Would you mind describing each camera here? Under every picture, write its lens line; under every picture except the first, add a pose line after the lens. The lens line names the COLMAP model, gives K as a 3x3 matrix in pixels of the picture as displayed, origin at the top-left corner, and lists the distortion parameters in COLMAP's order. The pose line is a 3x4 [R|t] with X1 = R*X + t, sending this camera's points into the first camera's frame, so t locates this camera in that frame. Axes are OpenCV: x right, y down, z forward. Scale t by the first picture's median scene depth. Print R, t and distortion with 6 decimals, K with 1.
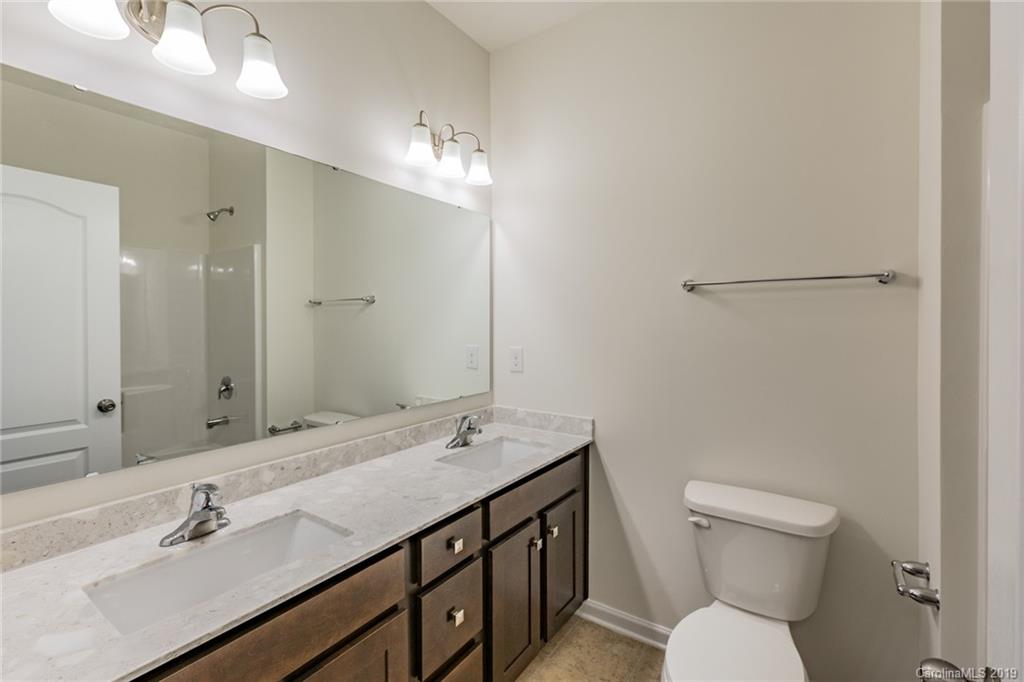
lens RADIAL K [[453.6, 0, 519.4], [0, 453.6, 320.4], [0, 0, 1]] dist [0.000830, -0.000946]
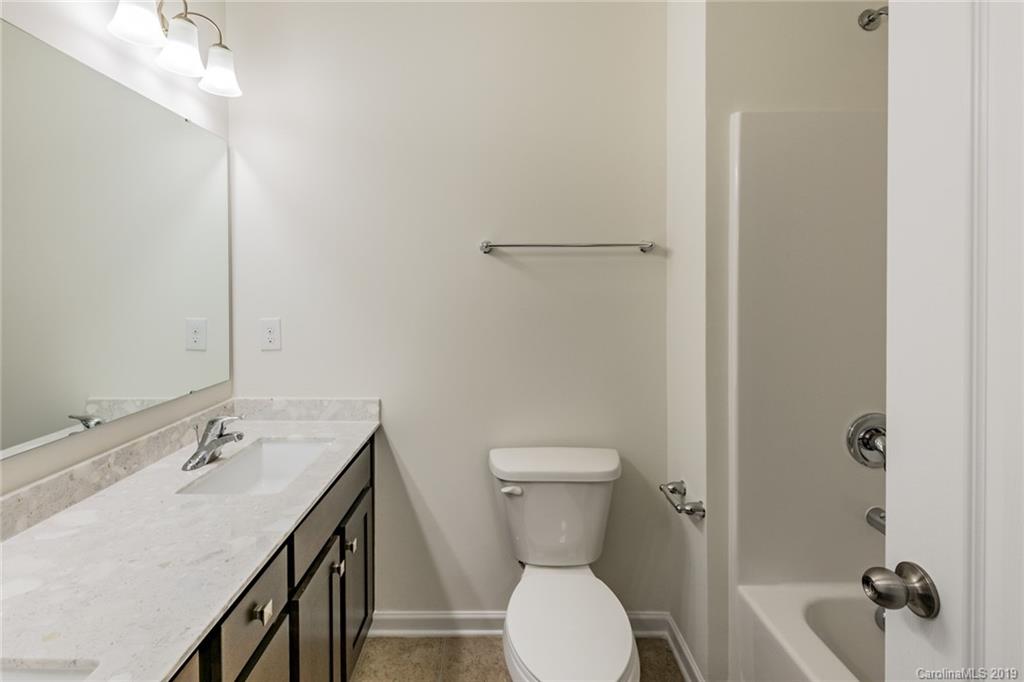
lens RADIAL K [[479.9, 0, 508.8], [0, 479.9, 287.5], [0, 0, 1]] dist [0.000892, -0.001018]
pose [[0.831875, -0.002805, 0.554955, -0.149285], [-0.000971, 0.999978, 0.006511, 0.002258], [-0.554962, -0.005956, 0.831855, 0.128819]]
